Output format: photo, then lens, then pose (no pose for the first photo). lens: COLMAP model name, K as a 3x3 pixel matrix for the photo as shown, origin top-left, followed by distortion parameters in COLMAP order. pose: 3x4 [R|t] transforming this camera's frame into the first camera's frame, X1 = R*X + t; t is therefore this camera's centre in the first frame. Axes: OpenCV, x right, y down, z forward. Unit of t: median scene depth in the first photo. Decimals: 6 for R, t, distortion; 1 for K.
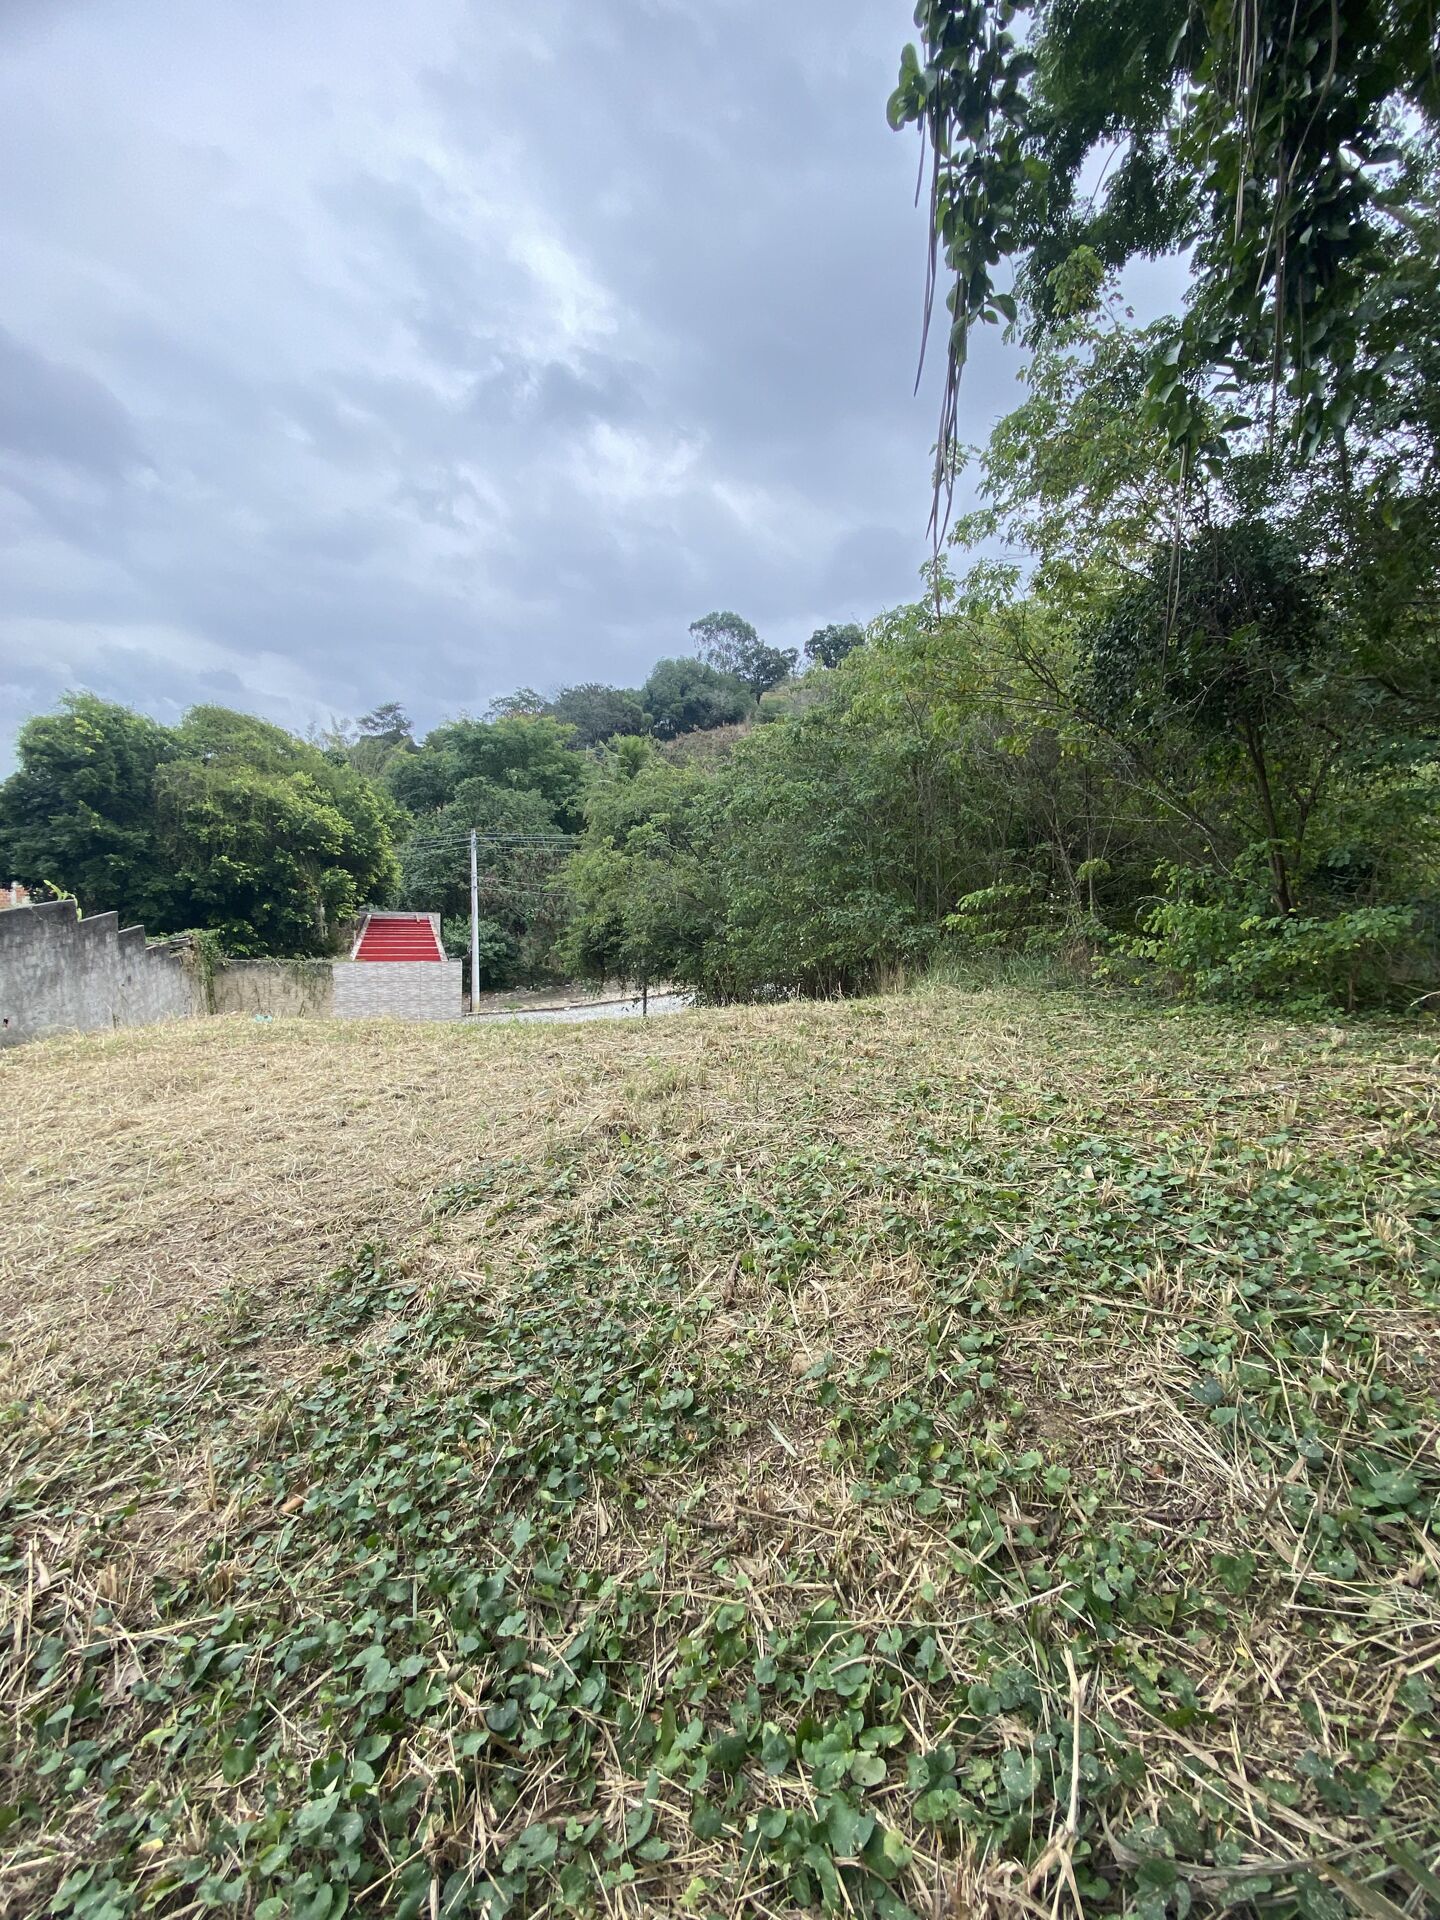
lens RADIAL K [[774.0, 0, 720.0], [0, 774.0, 960.0], [0, 0, 1]] dist [0.014465, 0.000015]
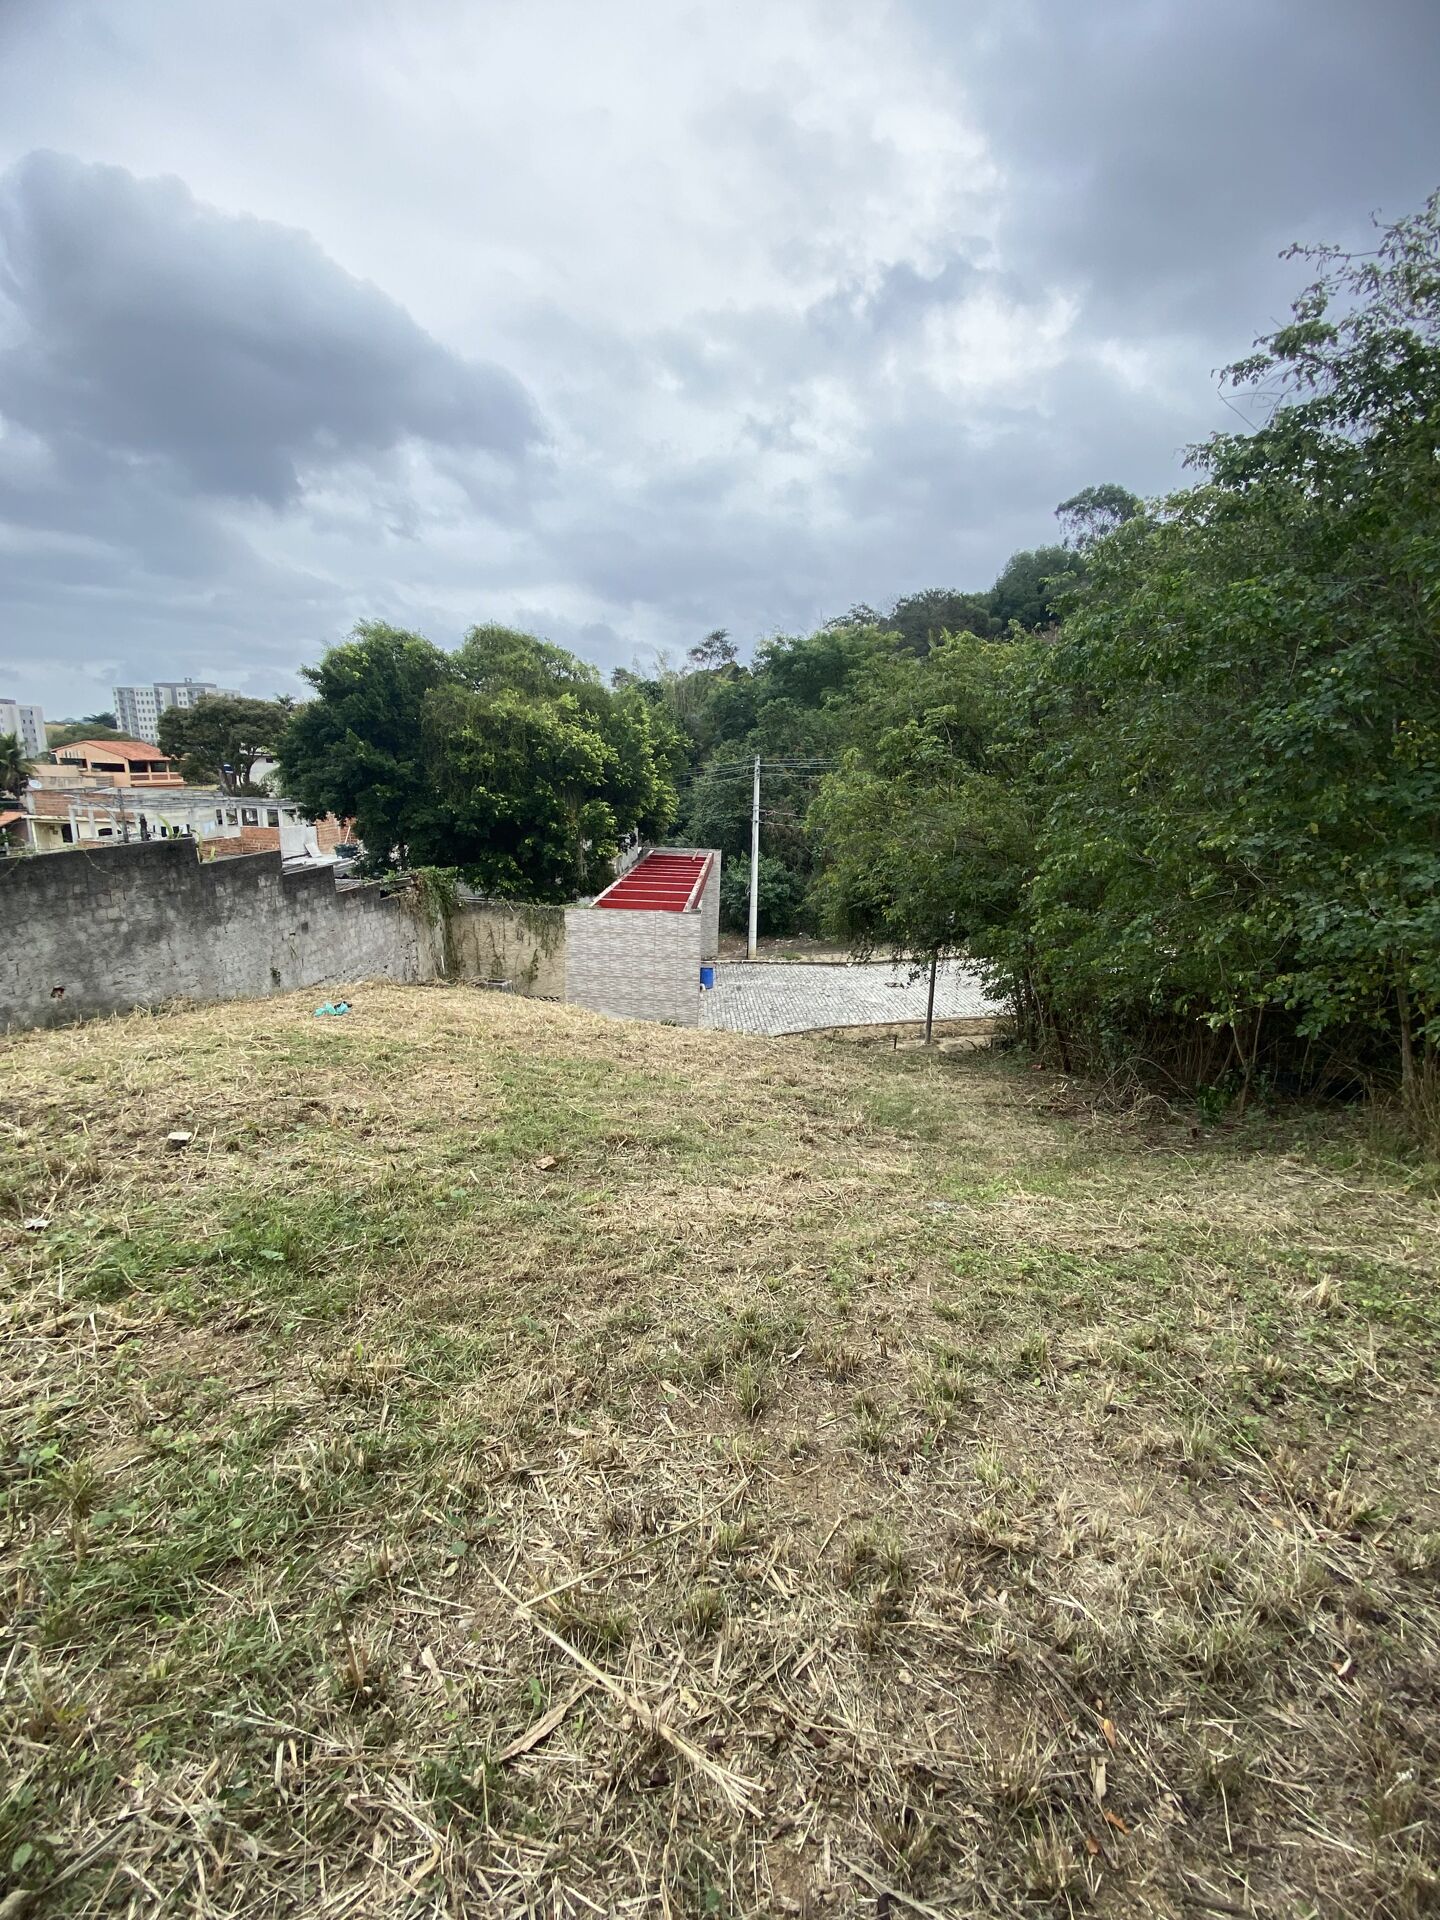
lens RADIAL K [[771.3, 0, 721.7], [0, 771.3, 959.0], [0, 0, 1]] dist [0.014769, -0.017939]
pose [[0.913763, 0.080282, -0.398237, 0.013729], [-0.046309, 0.994474, 0.094222, -0.024980], [0.403600, -0.067655, 0.912431, 0.223624]]
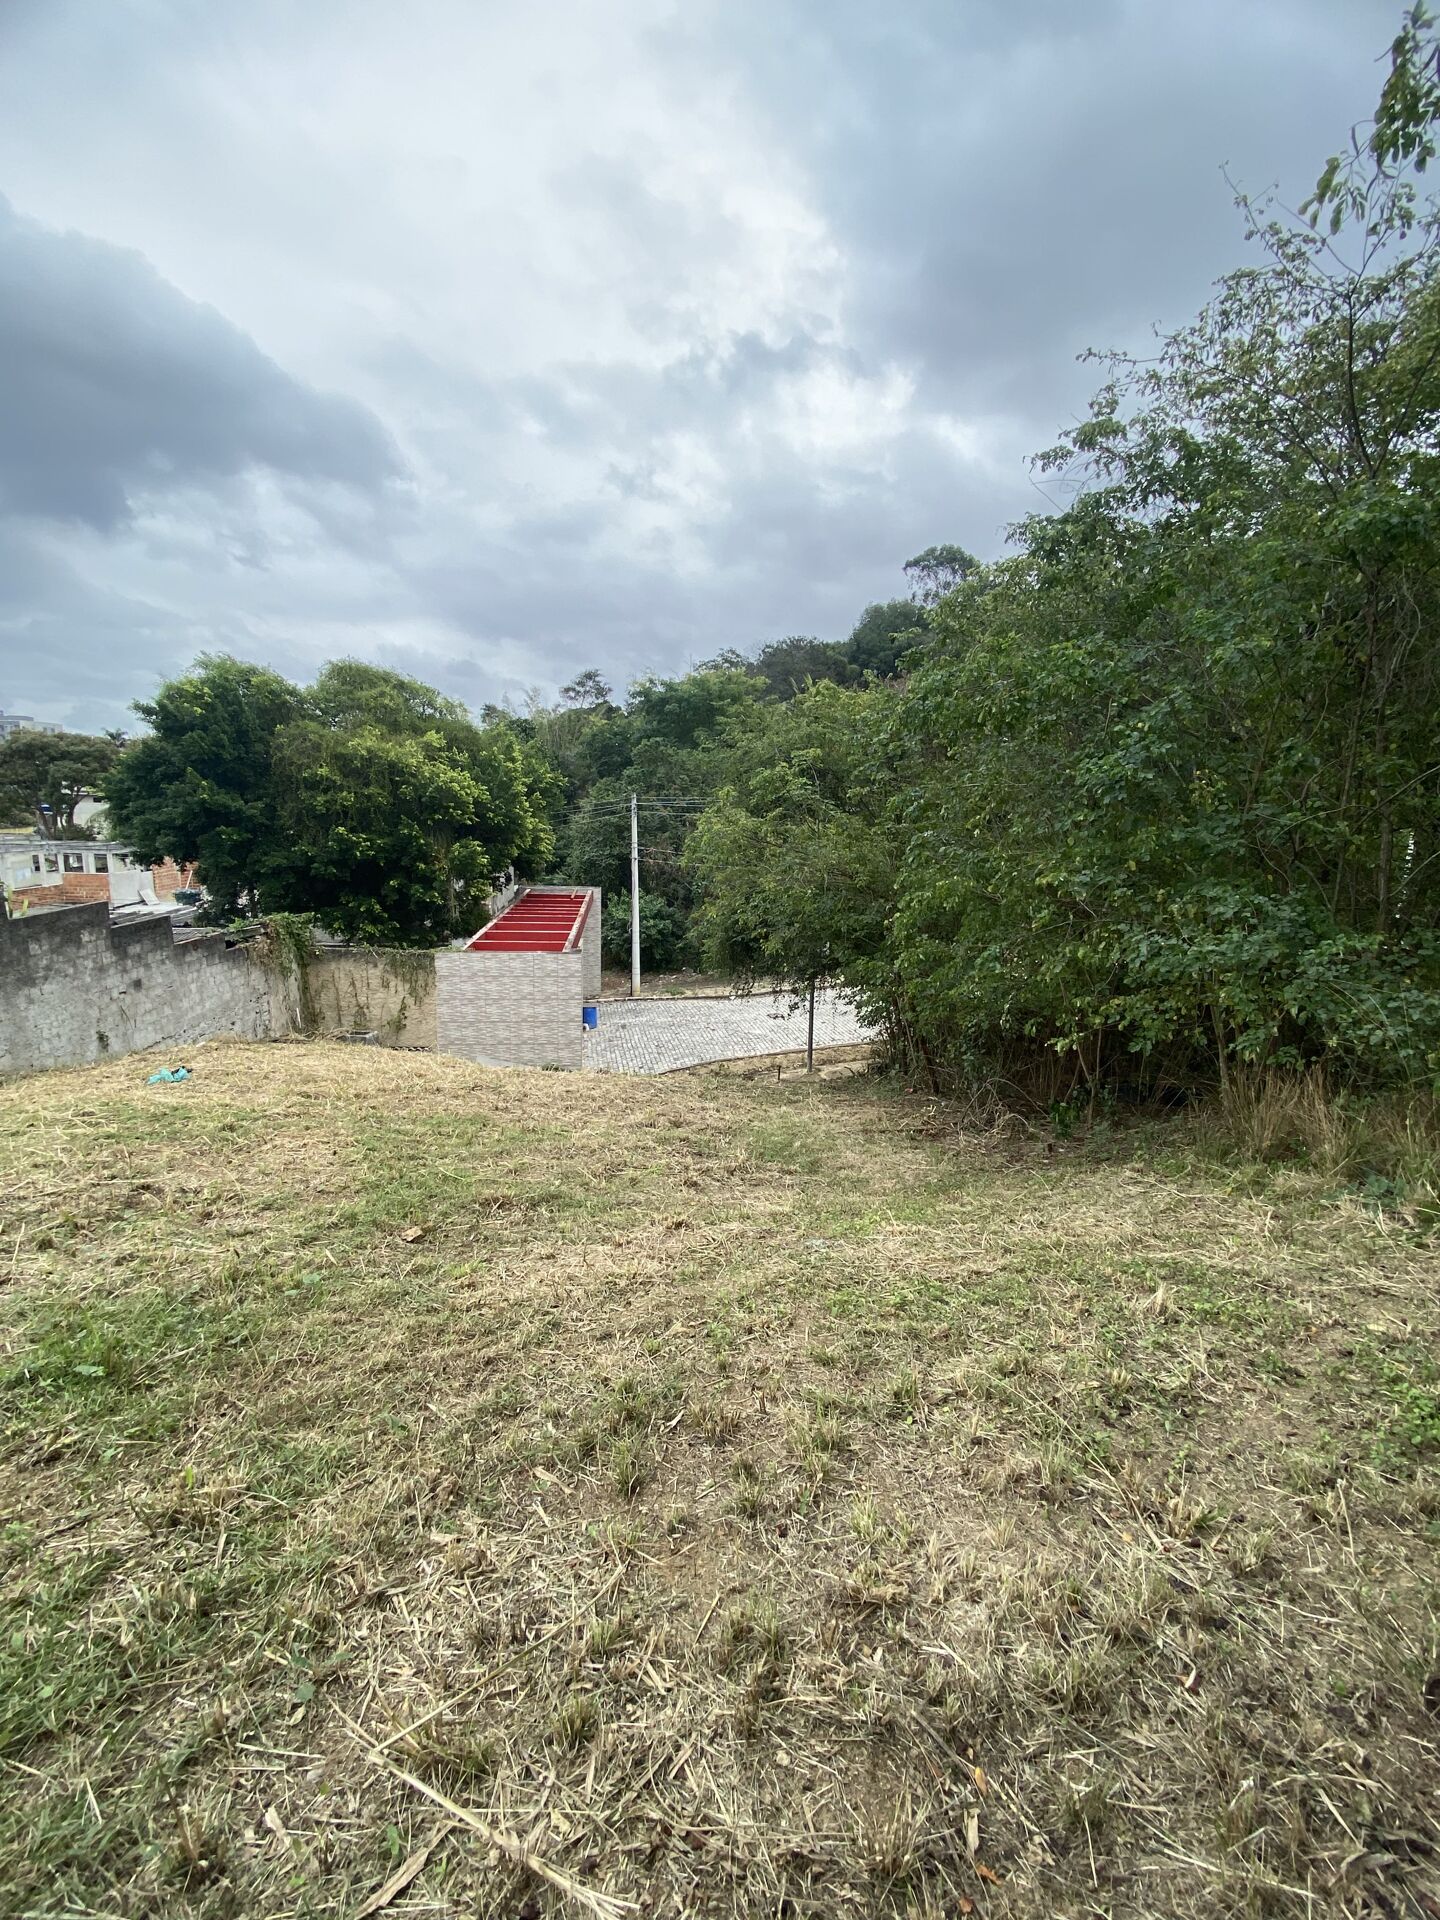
lens RADIAL K [[771.6, 0, 720.0], [0, 771.6, 960.0], [0, 0, 1]] dist [0.010851, -0.016484]
pose [[0.964912, 0.030232, -0.260827, 0.015673], [-0.018702, 0.998740, 0.046576, -0.027629], [0.261906, -0.040064, 0.964261, 0.224467]]
